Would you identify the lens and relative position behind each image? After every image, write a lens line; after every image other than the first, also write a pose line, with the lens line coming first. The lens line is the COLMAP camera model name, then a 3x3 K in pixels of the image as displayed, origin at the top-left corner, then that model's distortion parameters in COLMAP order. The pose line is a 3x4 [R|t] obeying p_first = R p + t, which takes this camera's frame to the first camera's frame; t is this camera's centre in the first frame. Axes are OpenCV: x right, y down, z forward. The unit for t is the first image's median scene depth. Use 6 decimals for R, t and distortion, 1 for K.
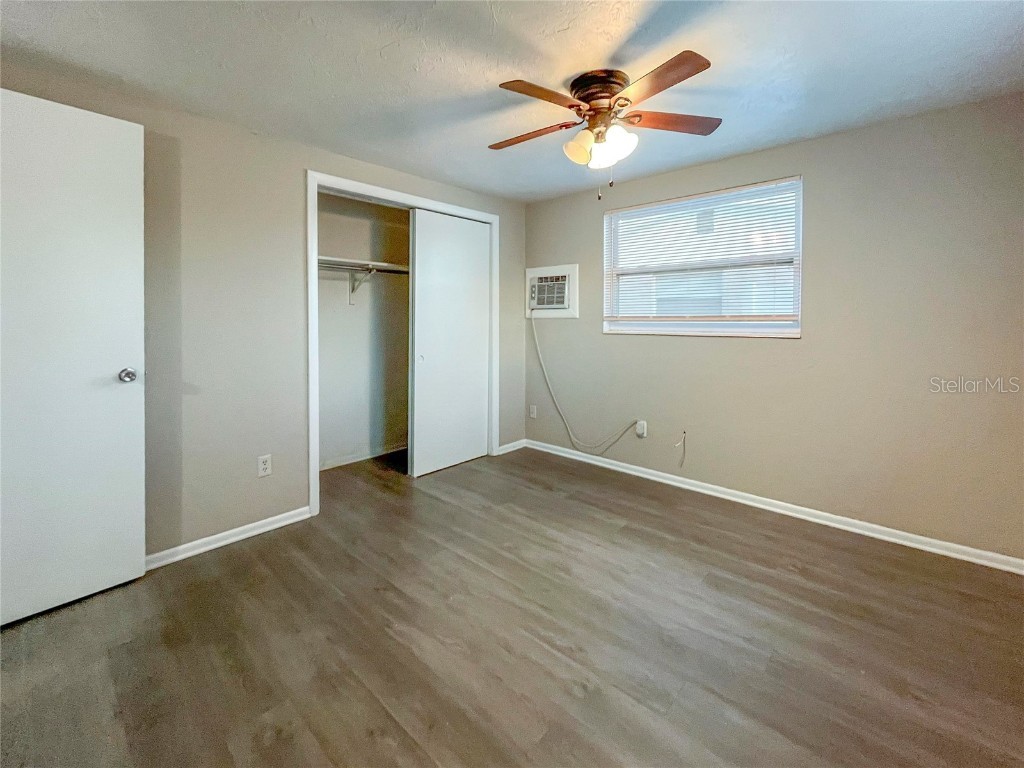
lens RADIAL K [[439.1, 0, 513.4], [0, 439.1, 323.3], [0, 0, 1]] dist [0.000317, 0.000046]
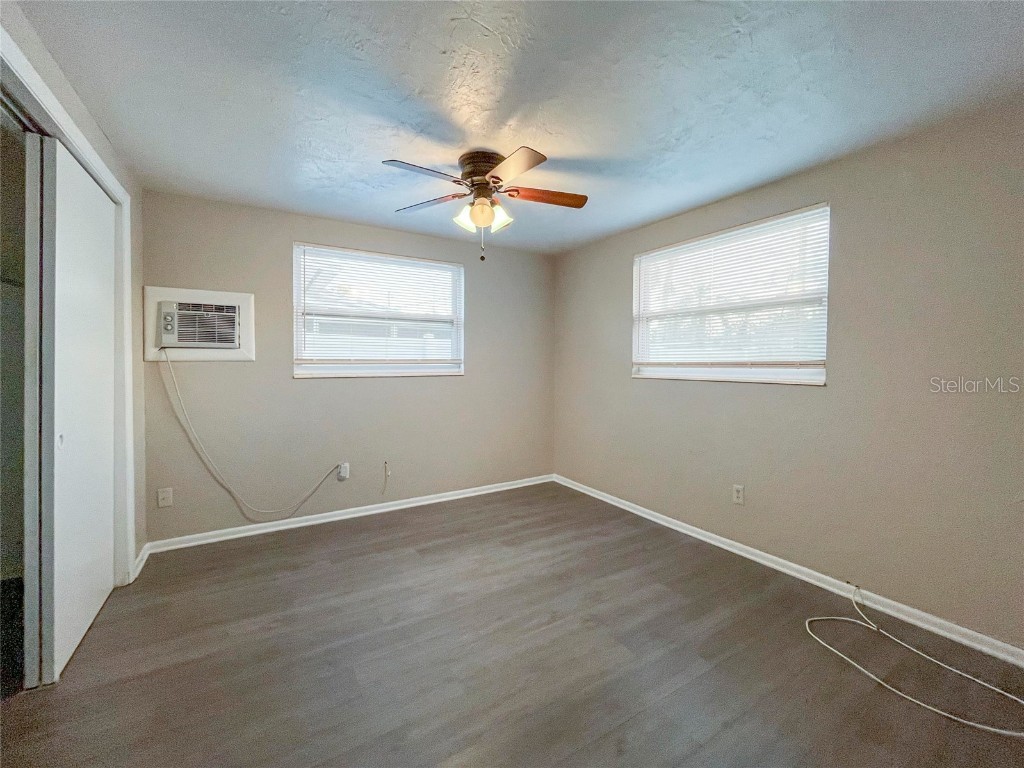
lens RADIAL K [[414.6, 0, 508.3], [0, 414.6, 371.7], [0, 0, 1]] dist [-0.001447, -0.000230]
pose [[0.285665, -0.021227, 0.958094, -0.539770], [0.007860, 0.999773, 0.019807, -0.004042], [-0.958297, 0.001873, 0.285767, 0.391365]]
